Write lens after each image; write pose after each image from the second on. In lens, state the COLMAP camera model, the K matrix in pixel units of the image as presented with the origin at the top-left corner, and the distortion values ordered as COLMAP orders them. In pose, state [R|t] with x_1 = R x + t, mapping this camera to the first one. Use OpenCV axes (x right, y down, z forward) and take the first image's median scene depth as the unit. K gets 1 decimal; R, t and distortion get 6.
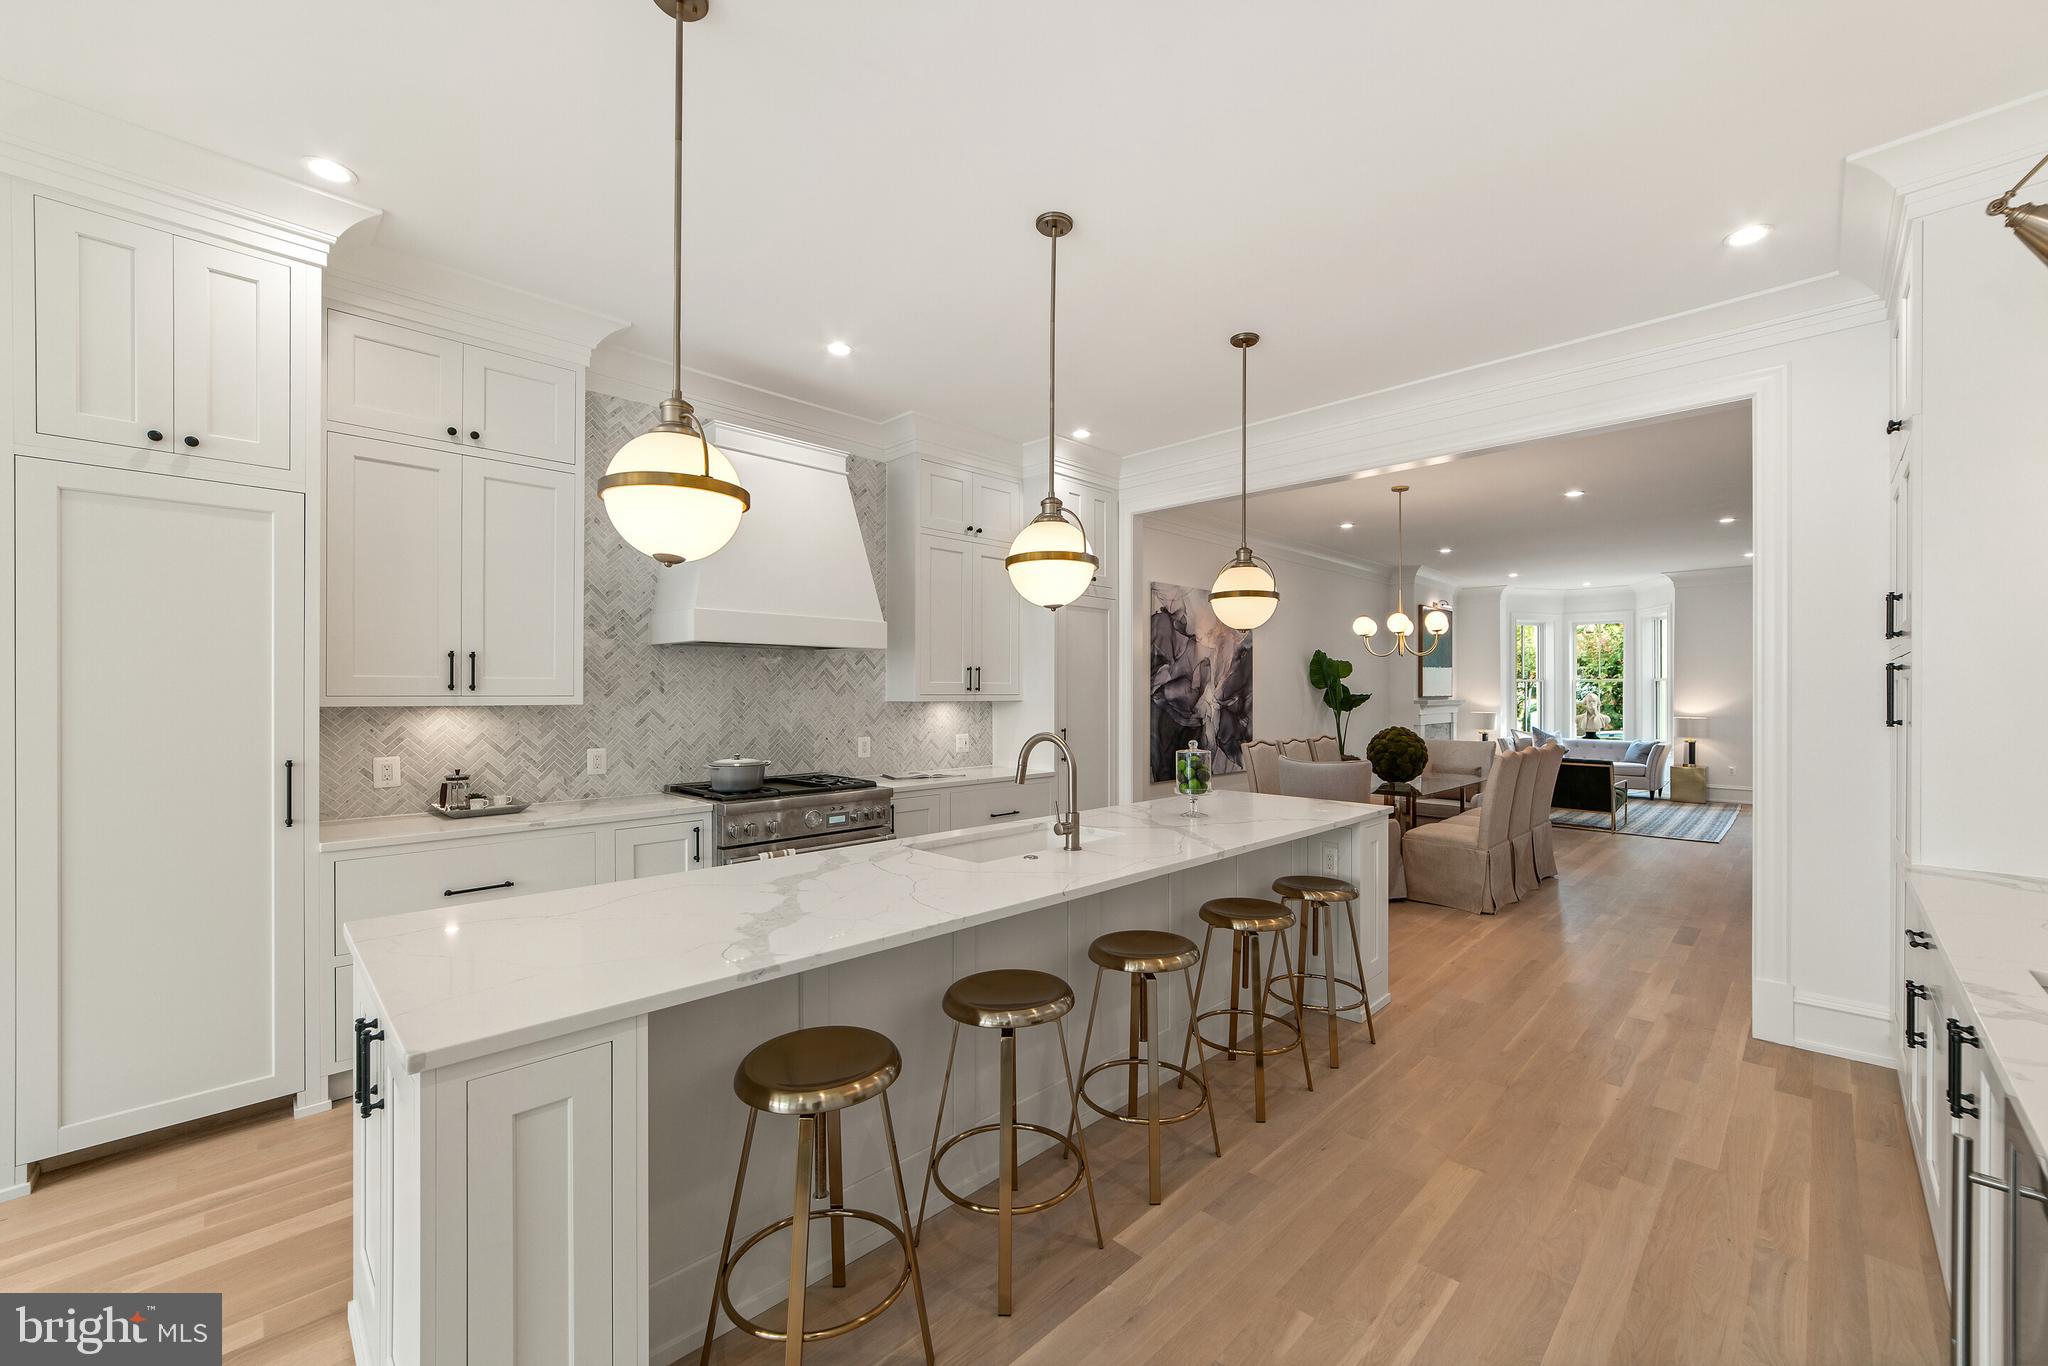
lens RADIAL K [[806.2, 0, 1027.3], [0, 806.2, 692.6], [0, 0, 1]] dist [-0.022016, 0.004553]
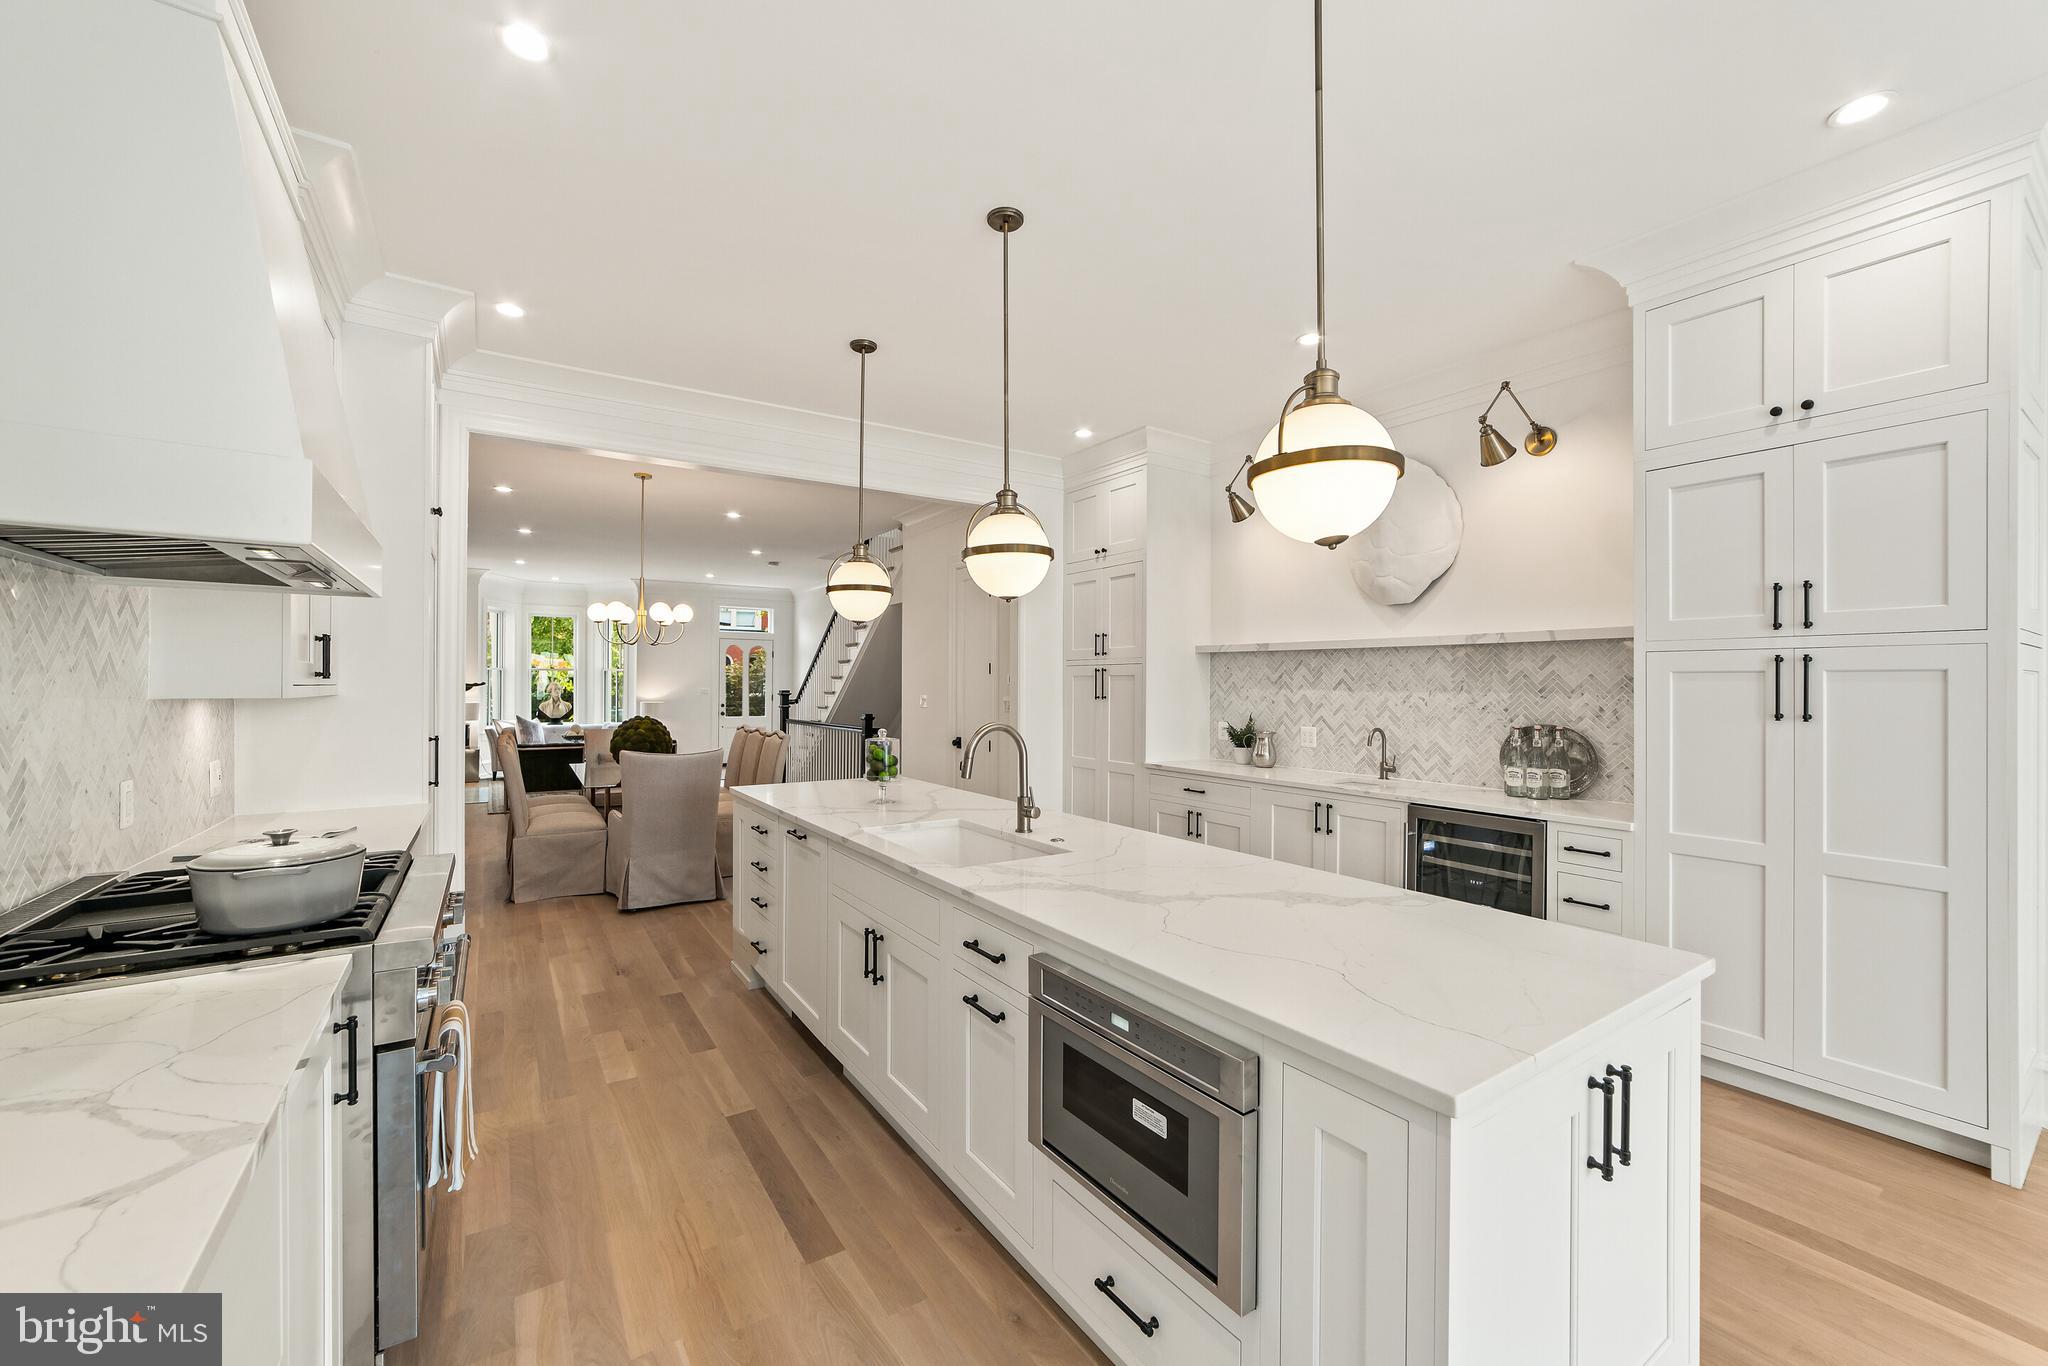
lens RADIAL K [[806.2, 0, 1023.2], [0, 806.2, 681.1], [0, 0, 1]] dist [-0.022016, 0.004553]
pose [[0.200862, 0.002054, 0.979617, -0.363716], [-0.002588, 0.999995, -0.001566, 0.000108], [-0.979616, -0.002221, 0.200866, 0.297385]]
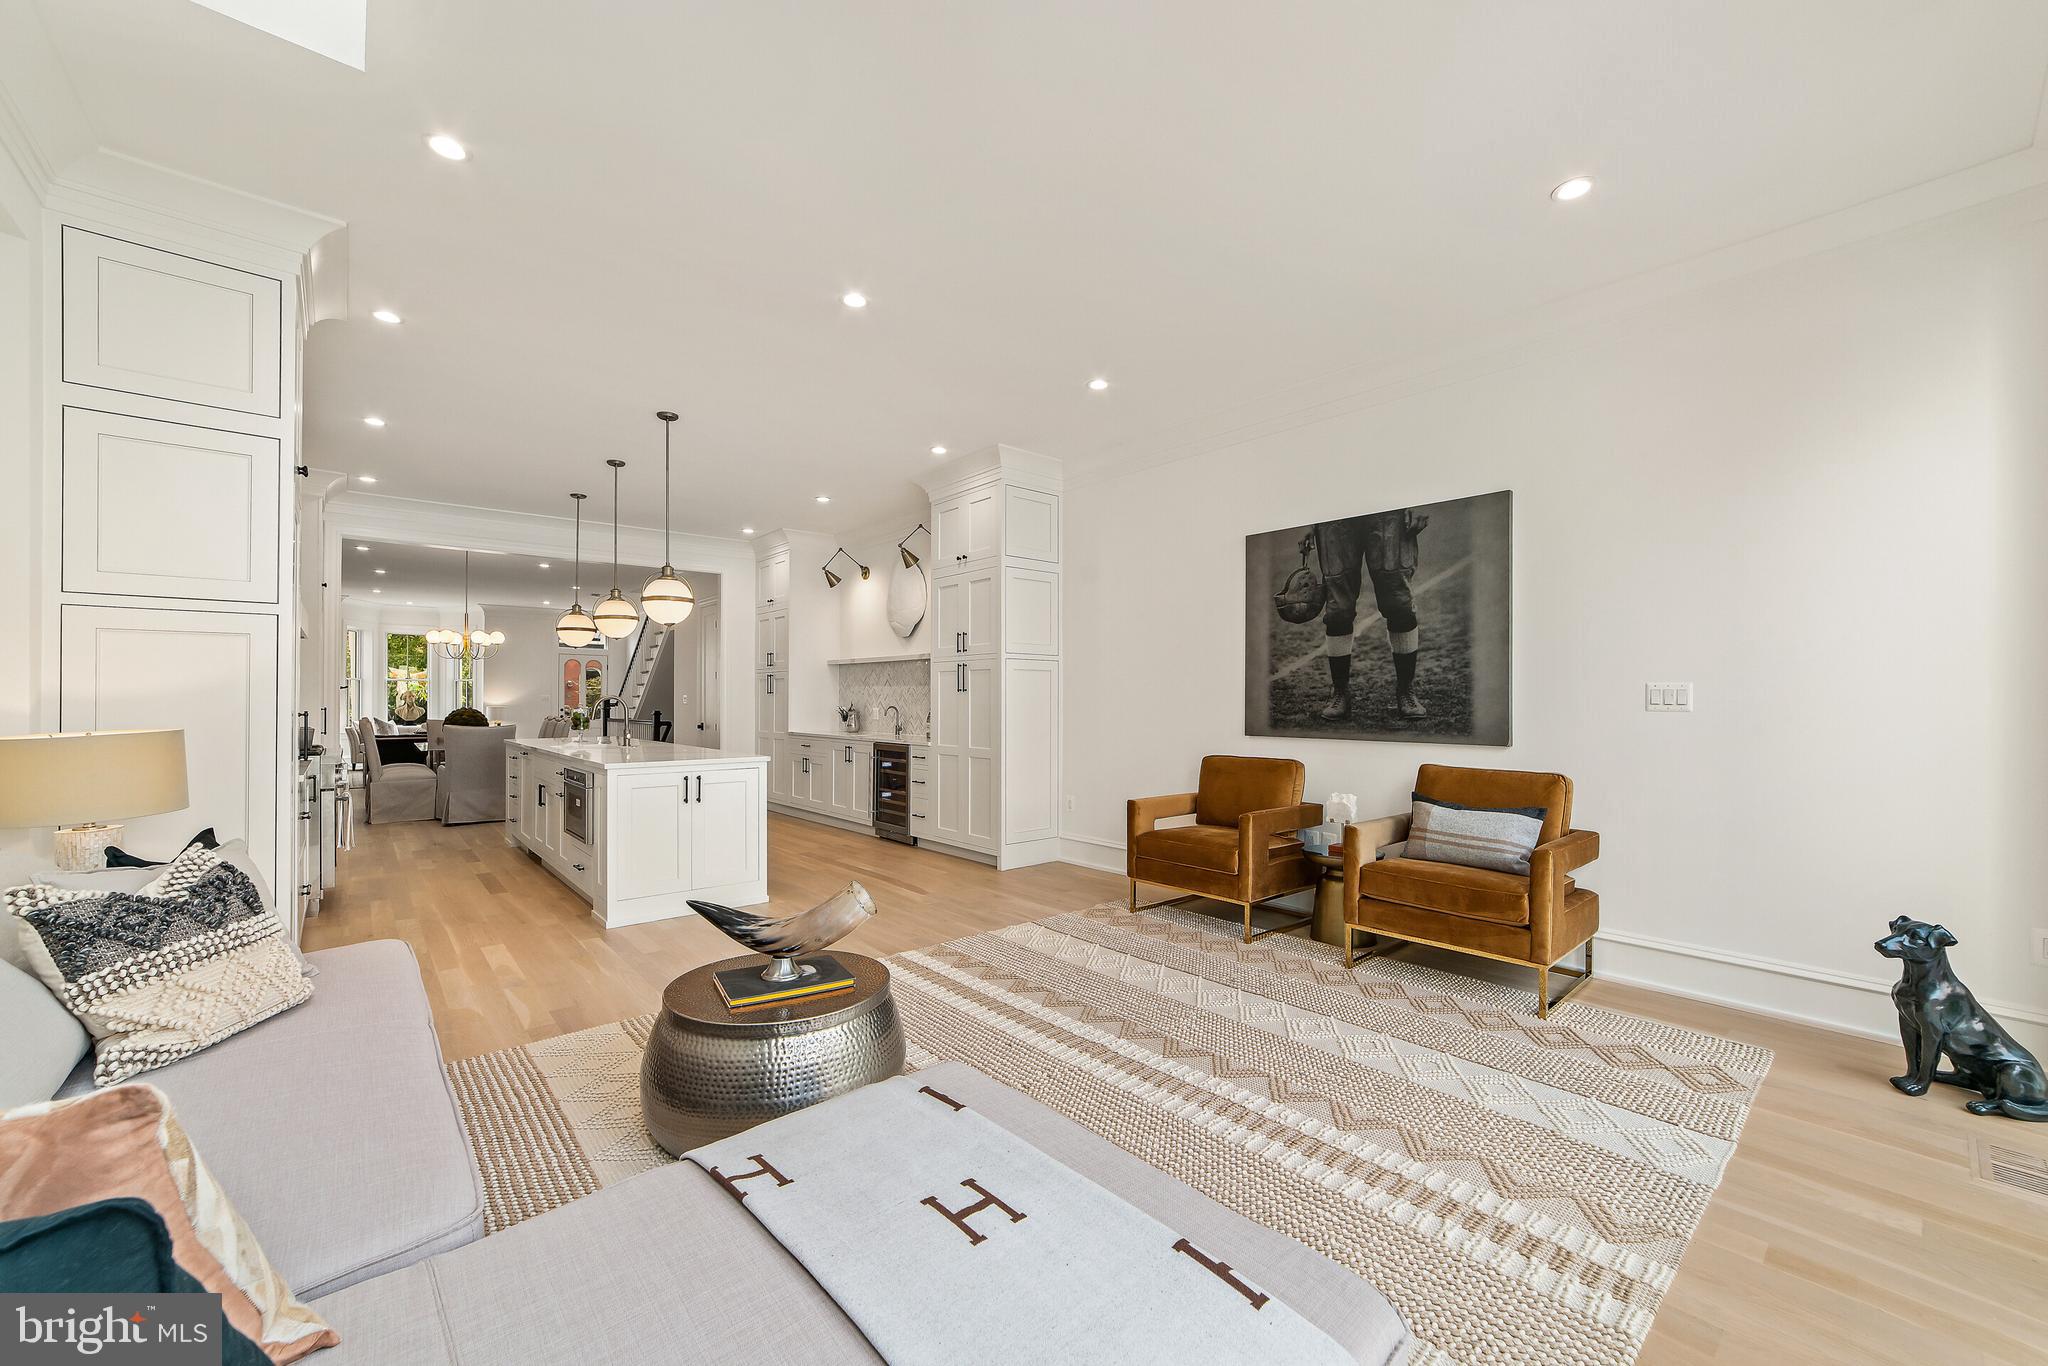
lens RADIAL K [[806.2, 0, 1027.0], [0, 806.2, 693.2], [0, 0, 1]] dist [-0.022016, 0.004553]
pose [[0.080490, 0.005260, 0.996742, -0.789433], [0.001279, 0.999985, -0.005381, 0.022780], [-0.996755, 0.001708, 0.080482, -0.115376]]
